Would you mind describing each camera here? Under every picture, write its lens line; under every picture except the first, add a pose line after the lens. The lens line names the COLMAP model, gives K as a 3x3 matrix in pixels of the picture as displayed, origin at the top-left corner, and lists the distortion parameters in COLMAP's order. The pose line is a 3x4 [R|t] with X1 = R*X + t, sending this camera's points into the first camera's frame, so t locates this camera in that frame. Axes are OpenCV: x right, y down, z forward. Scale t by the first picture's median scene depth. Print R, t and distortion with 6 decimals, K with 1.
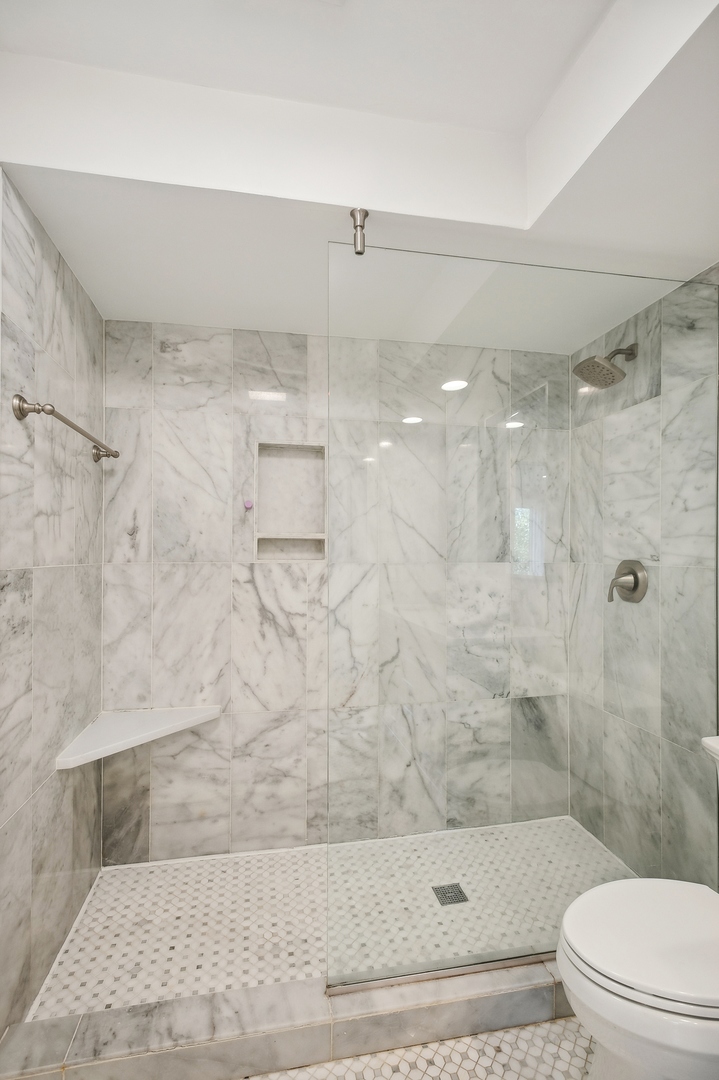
lens RADIAL K [[504.8, 0, 329.6], [0, 504.8, 528.0], [0, 0, 1]] dist [0.014059, -0.000060]
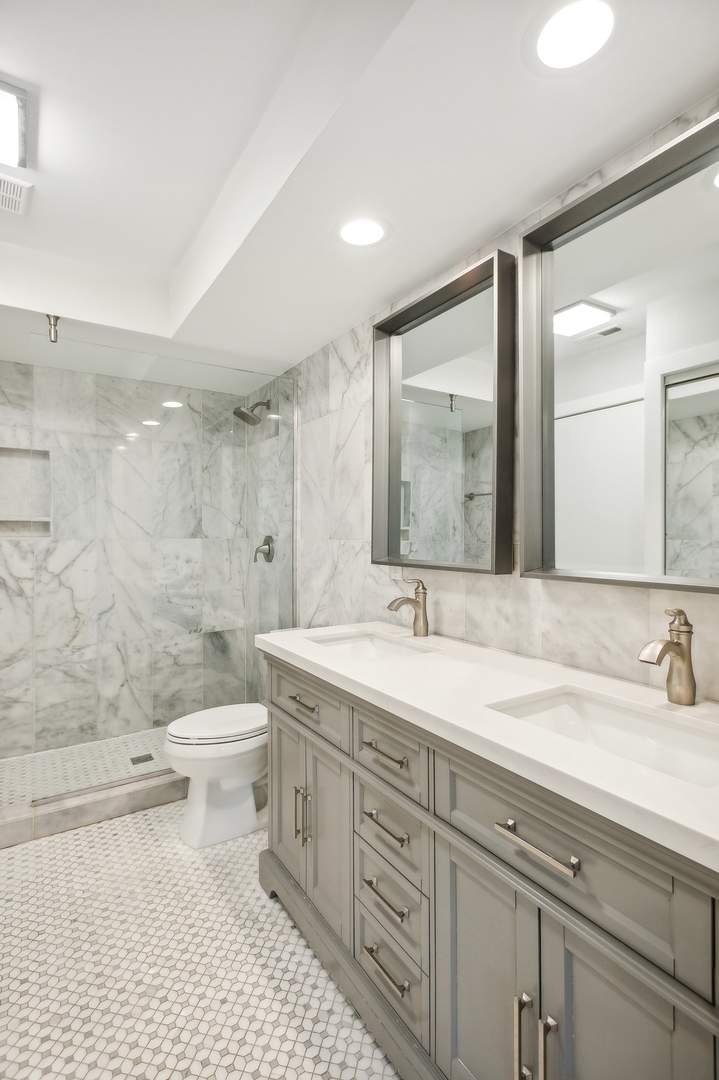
lens RADIAL K [[504.8, 0, 329.6], [0, 504.8, 528.0], [0, 0, 1]] dist [0.014059, -0.000060]
pose [[0.920440, 0.001314, 0.390881, 0.139609], [-0.016028, 0.999280, 0.034383, -0.017426], [-0.390554, -0.037912, 0.919799, -0.487357]]
